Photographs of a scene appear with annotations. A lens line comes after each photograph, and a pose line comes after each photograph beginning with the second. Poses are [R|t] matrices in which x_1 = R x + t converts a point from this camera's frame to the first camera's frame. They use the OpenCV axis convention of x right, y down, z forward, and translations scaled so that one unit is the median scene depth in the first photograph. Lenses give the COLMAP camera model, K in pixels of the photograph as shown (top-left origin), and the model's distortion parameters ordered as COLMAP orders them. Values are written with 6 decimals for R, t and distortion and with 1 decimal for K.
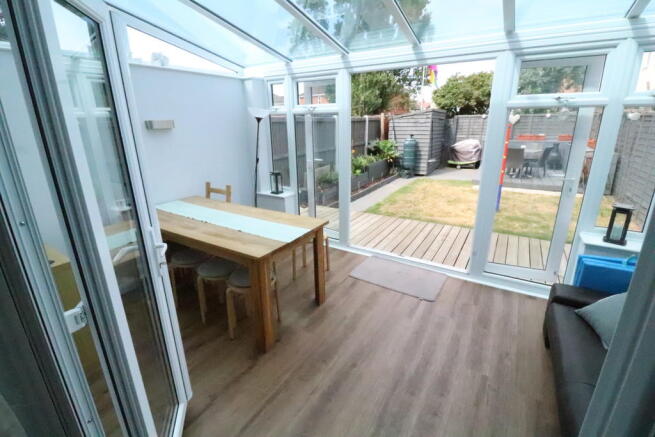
lens RADIAL K [[301.5, 0, 326.9], [0, 301.5, 211.0], [0, 0, 1]] dist [0.003233, -0.013465]
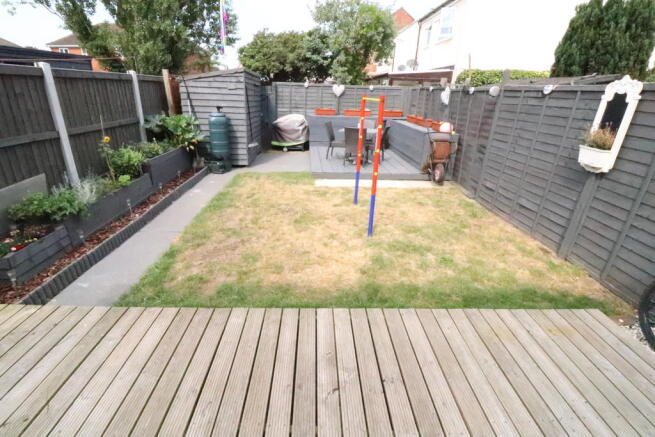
lens RADIAL K [[301.5, 0, 326.9], [0, 301.5, 211.0], [0, 0, 1]] dist [0.003233, -0.013465]
pose [[0.831742, -0.162769, 0.530765, 0.089285], [0.113717, 0.985733, 0.124092, -0.081302], [-0.543390, -0.042855, 0.838385, 0.300132]]
